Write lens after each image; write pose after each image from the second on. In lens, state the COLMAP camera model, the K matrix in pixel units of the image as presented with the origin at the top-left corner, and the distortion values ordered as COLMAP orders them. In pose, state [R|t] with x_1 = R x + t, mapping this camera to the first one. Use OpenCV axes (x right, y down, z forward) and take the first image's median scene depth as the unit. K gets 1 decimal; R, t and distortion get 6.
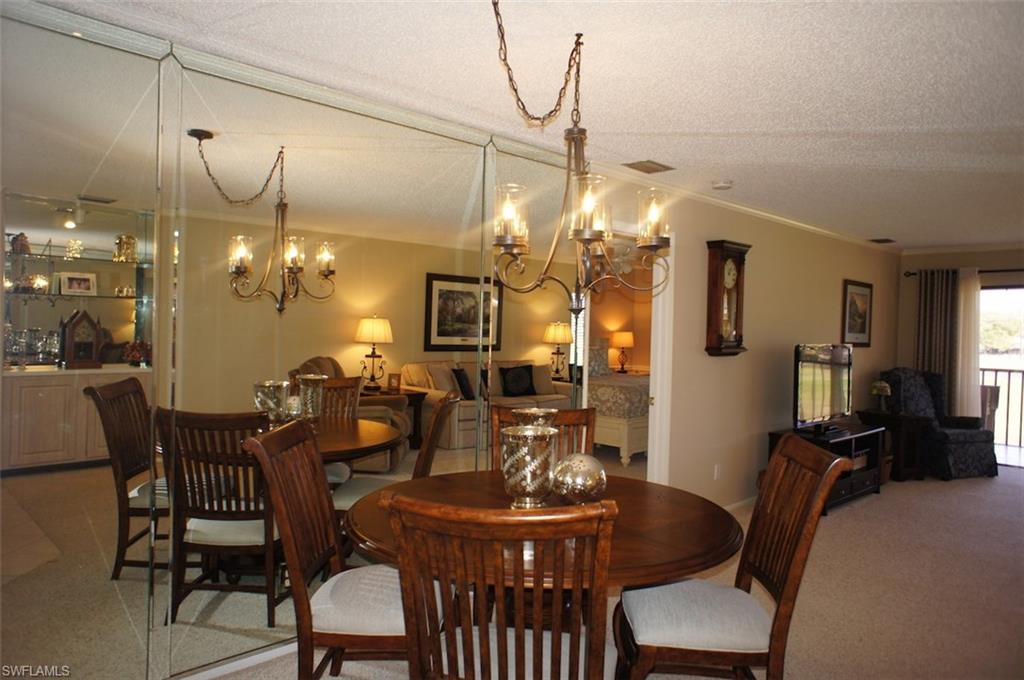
lens RADIAL K [[693.0, 0, 507.9], [0, 693.0, 336.0], [0, 0, 1]] dist [-0.010575, -0.000153]
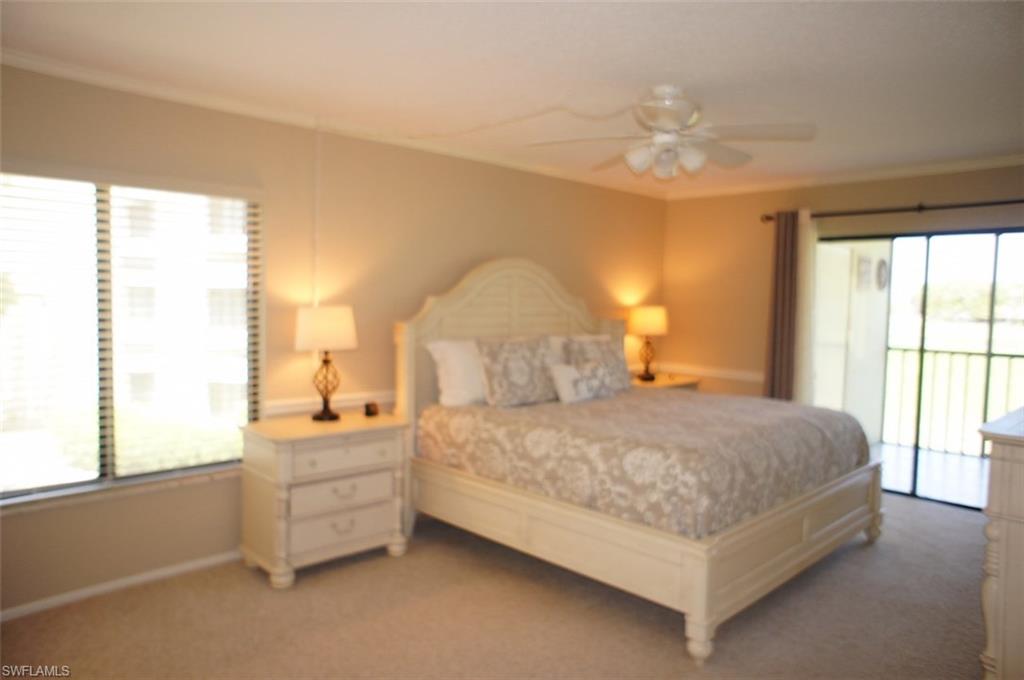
lens RADIAL K [[693.0, 0, 507.9], [0, 693.0, 336.0], [0, 0, 1]] dist [-0.010575, -0.000153]
pose [[0.999819, -0.005559, 0.018212, 0.045512], [0.004822, 0.999179, 0.040237, -0.007052], [-0.018420, -0.040142, 0.999024, 0.497987]]
